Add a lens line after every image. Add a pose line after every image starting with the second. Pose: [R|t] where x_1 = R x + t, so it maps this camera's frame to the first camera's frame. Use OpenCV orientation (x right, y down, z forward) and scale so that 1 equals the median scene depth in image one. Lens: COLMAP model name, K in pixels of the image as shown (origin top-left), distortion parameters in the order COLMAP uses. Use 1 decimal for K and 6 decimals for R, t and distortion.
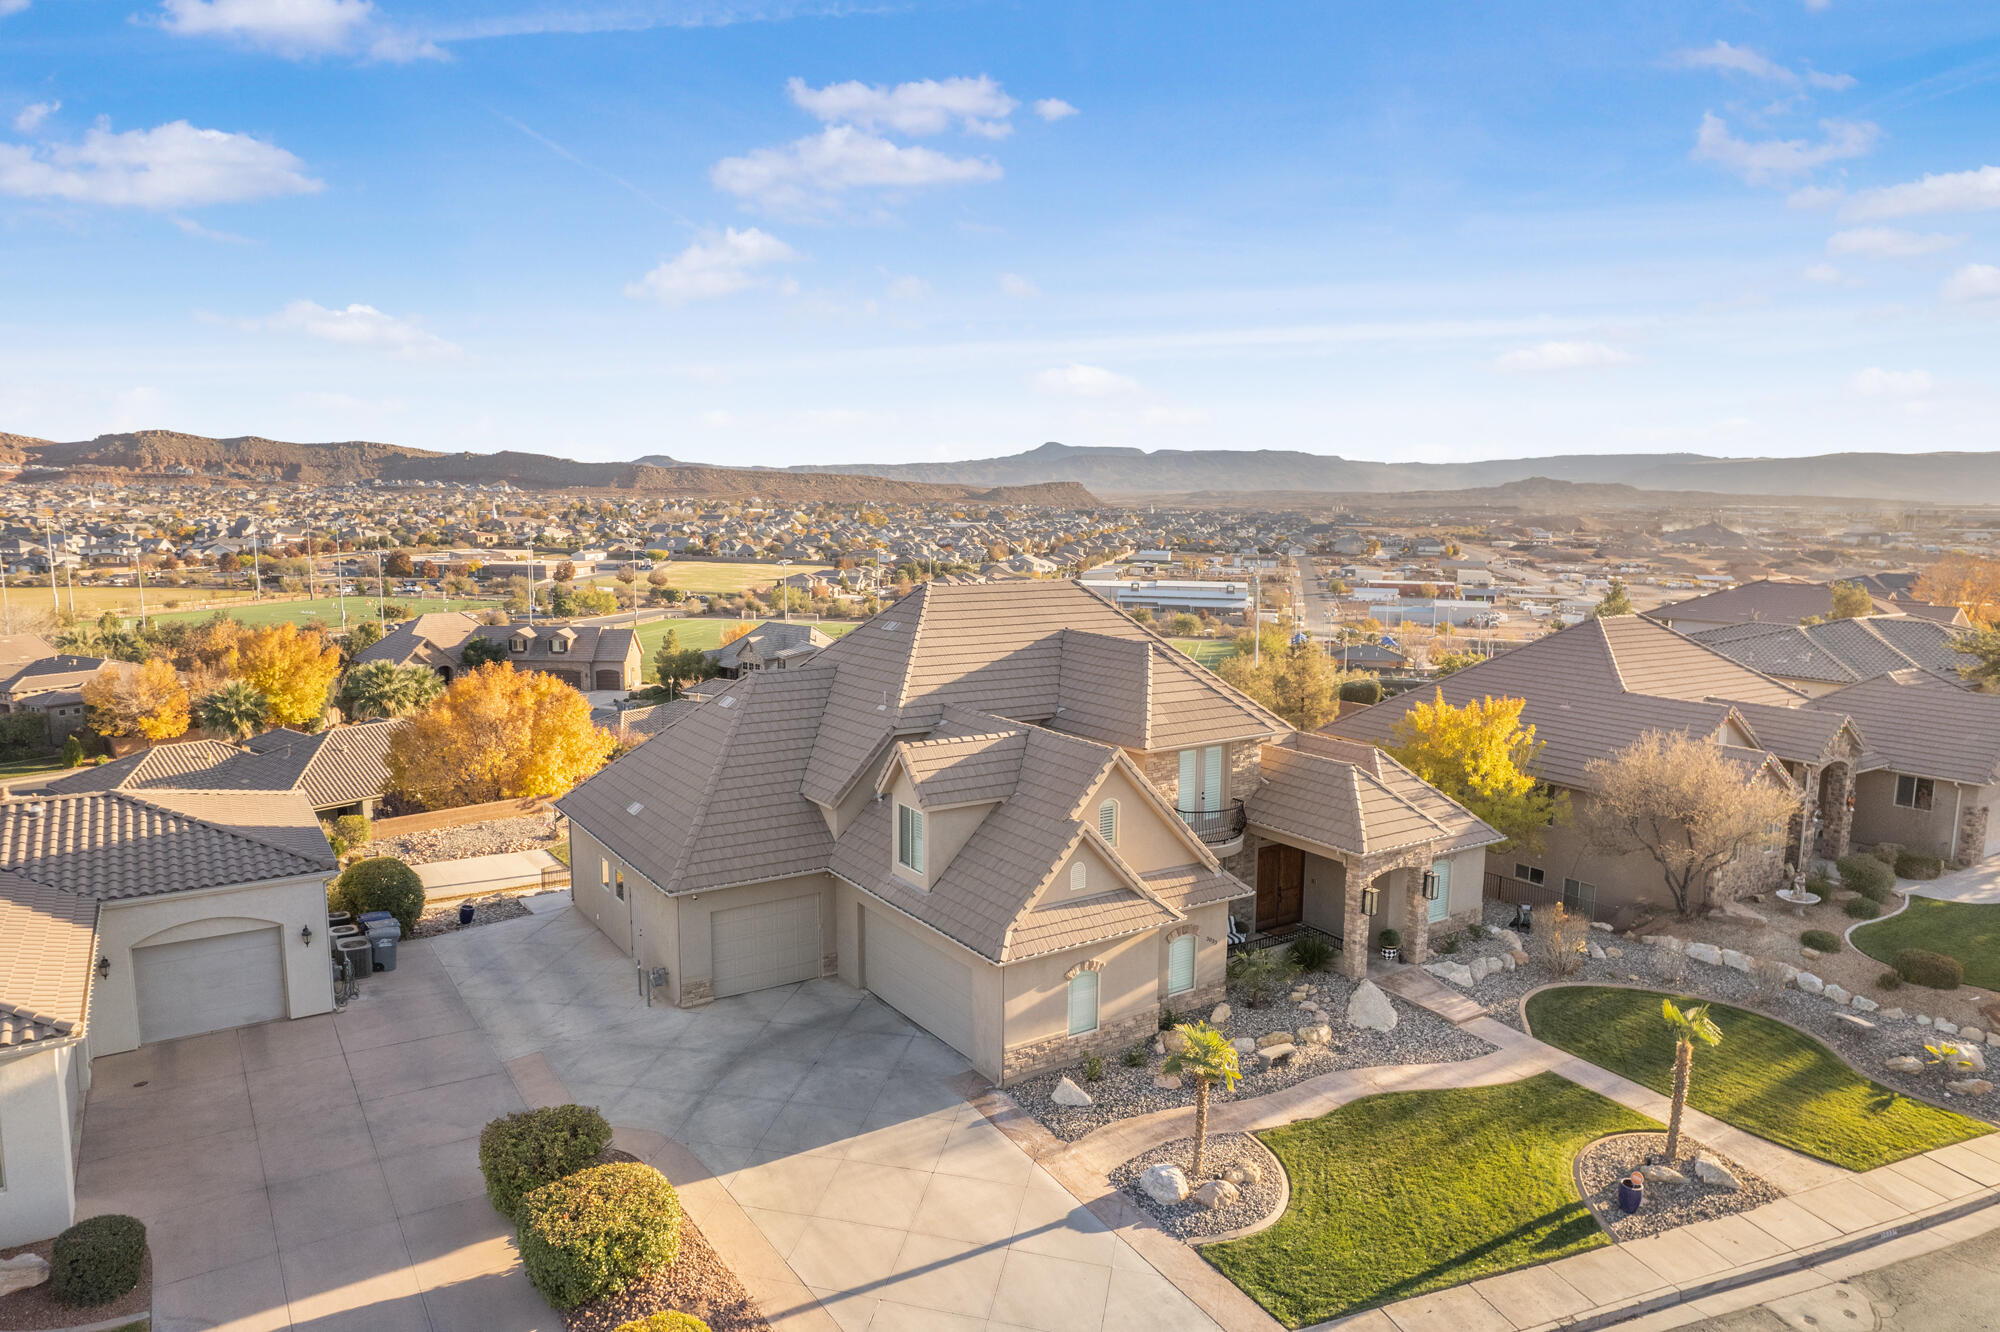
lens RADIAL K [[1279.7, 0, 1004.2], [0, 1279.7, 669.4], [0, 0, 1]] dist [-0.077068, 0.068728]
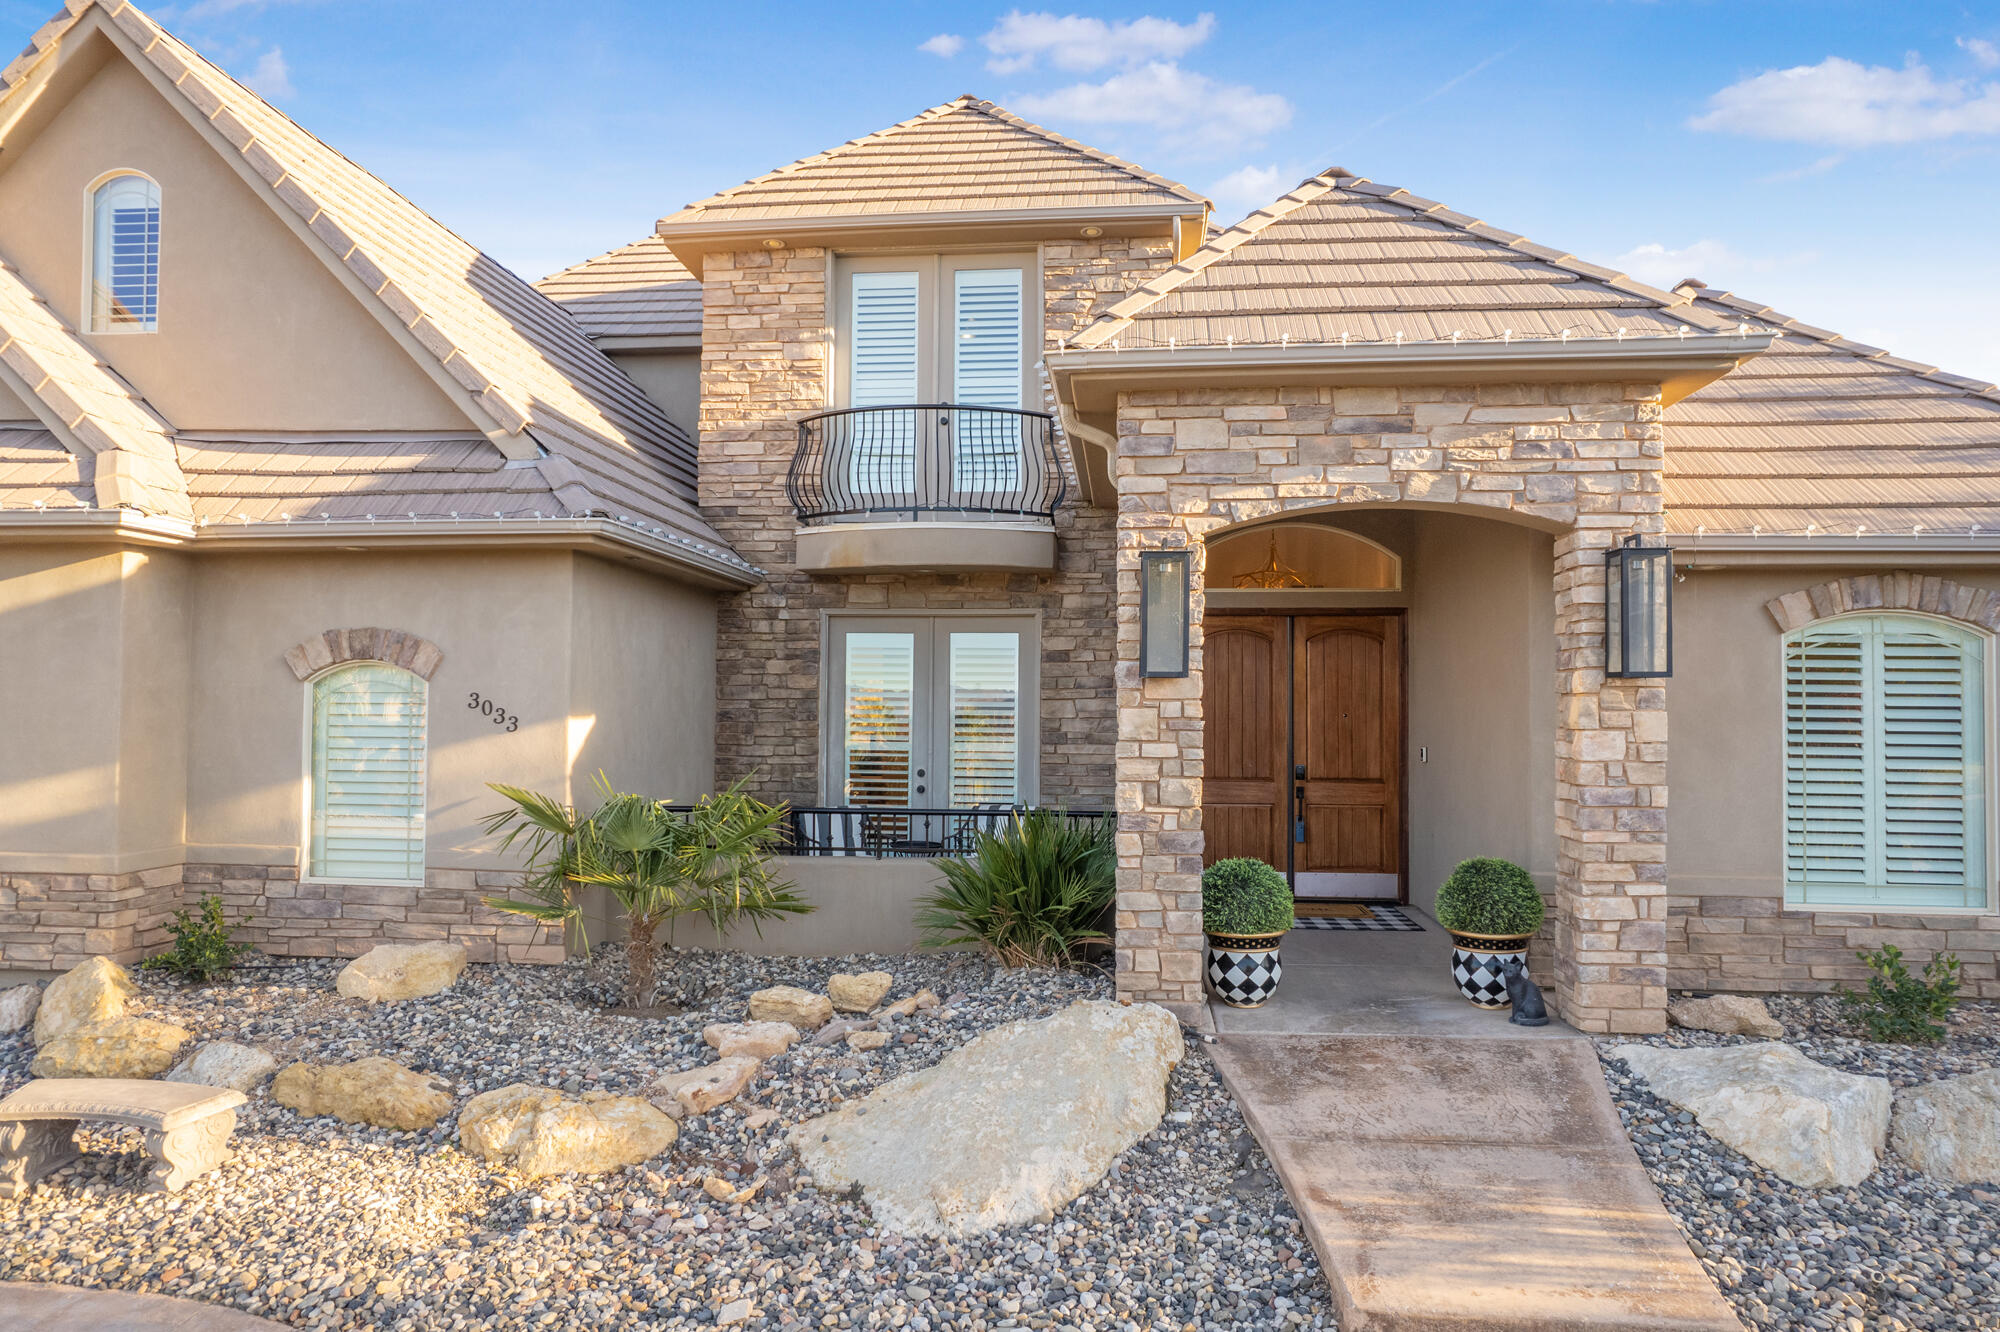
lens RADIAL K [[1280.9, 0, 1004.1], [0, 1280.9, 672.1], [0, 0, 1]] dist [-0.085267, 0.078042]
pose [[0.774066, -0.022610, -0.632701, 0.393826], [-0.084439, 0.986747, -0.138566, 0.220056], [0.627449, 0.160684, 0.761898, 0.815011]]
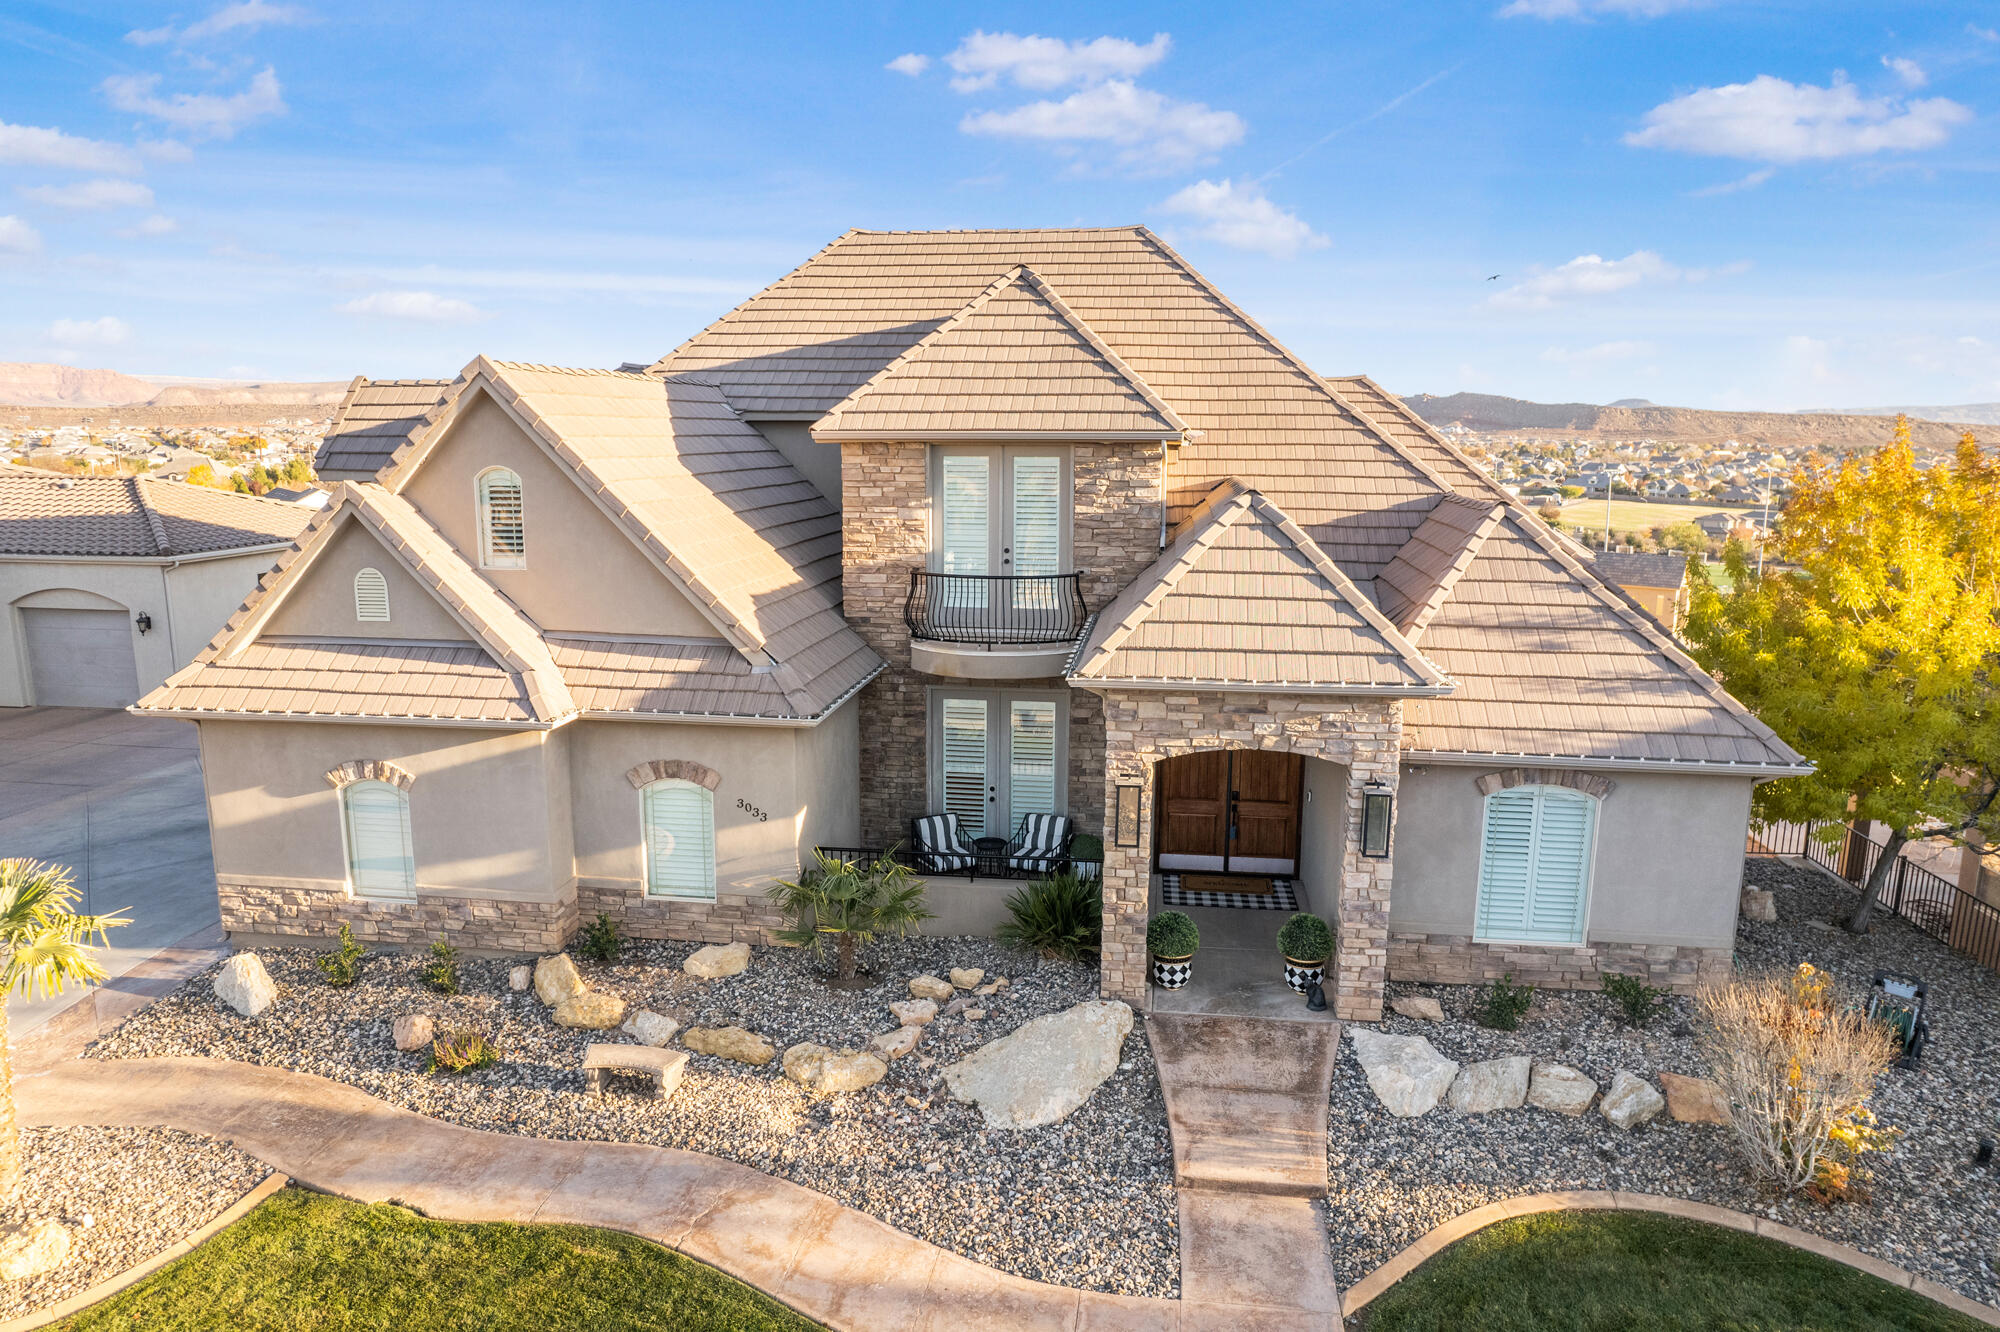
lens RADIAL K [[1279.7, 0, 1004.2], [0, 1279.7, 669.4], [0, 0, 1]] dist [-0.077068, 0.068728]
pose [[0.750595, 0.114858, -0.650704, 0.504546], [-0.087701, 0.993381, 0.074182, 0.111824], [0.654917, 0.001387, 0.755700, 0.666290]]
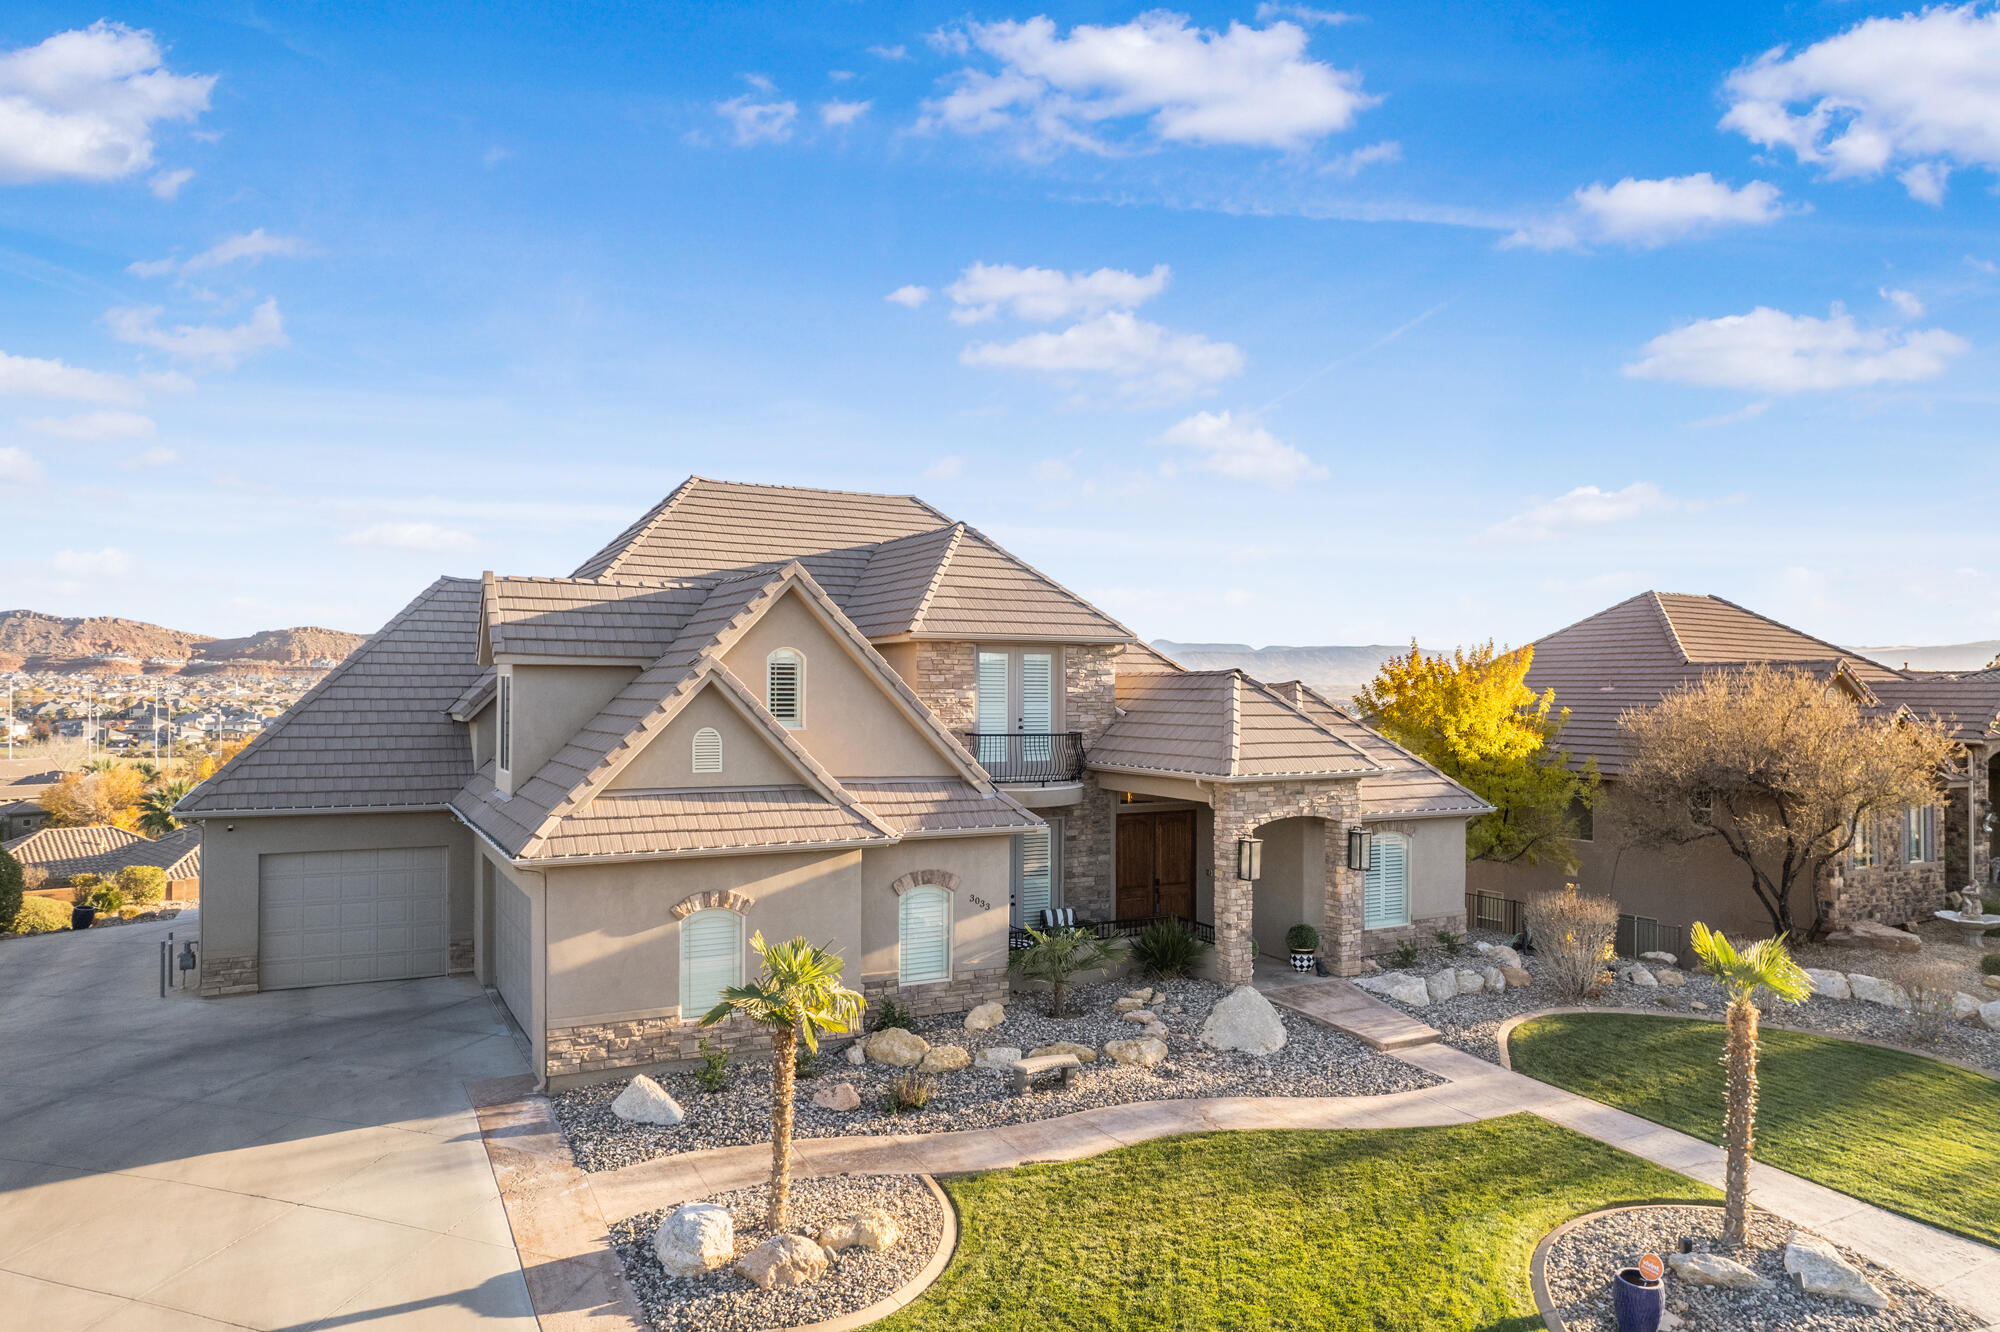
lens RADIAL K [[1276.2, 0, 1004.5], [0, 1276.2, 671.0], [0, 0, 1]] dist [-0.074543, 0.067052]
pose [[0.996296, -0.005737, -0.085796, 0.217671], [-0.007383, 0.988381, -0.151819, 0.184646], [0.085670, 0.151890, 0.984678, 0.341140]]
